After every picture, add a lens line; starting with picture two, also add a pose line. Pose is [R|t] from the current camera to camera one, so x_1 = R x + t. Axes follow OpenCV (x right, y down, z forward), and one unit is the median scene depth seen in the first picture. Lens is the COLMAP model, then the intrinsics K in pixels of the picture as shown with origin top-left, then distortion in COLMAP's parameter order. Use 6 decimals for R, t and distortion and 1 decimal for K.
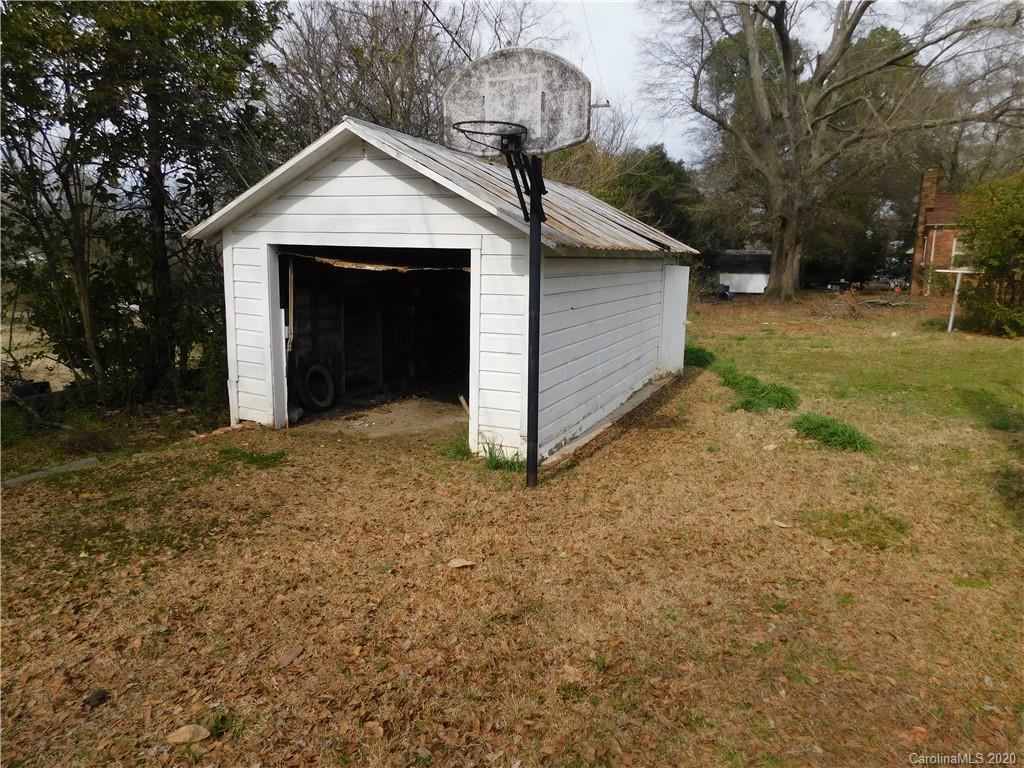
lens RADIAL K [[680.5, 0, 512.0], [0, 680.5, 384.0], [0, 0, 1]] dist [-0.067467, 0.058620]
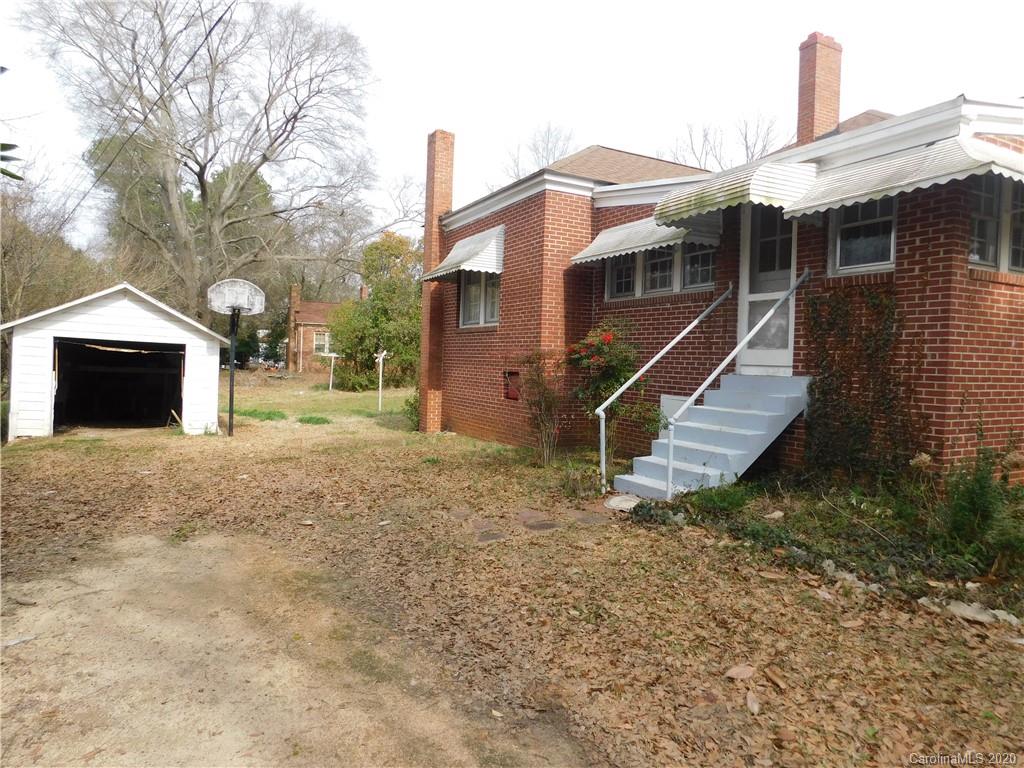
lens RADIAL K [[680.5, 0, 512.0], [0, 680.5, 384.0], [0, 0, 1]] dist [-0.067467, 0.058620]
pose [[0.629332, -0.014467, 0.777002, -0.408428], [0.108146, 0.991729, -0.069128, 0.077728], [-0.769575, 0.127534, 0.625692, -0.457684]]
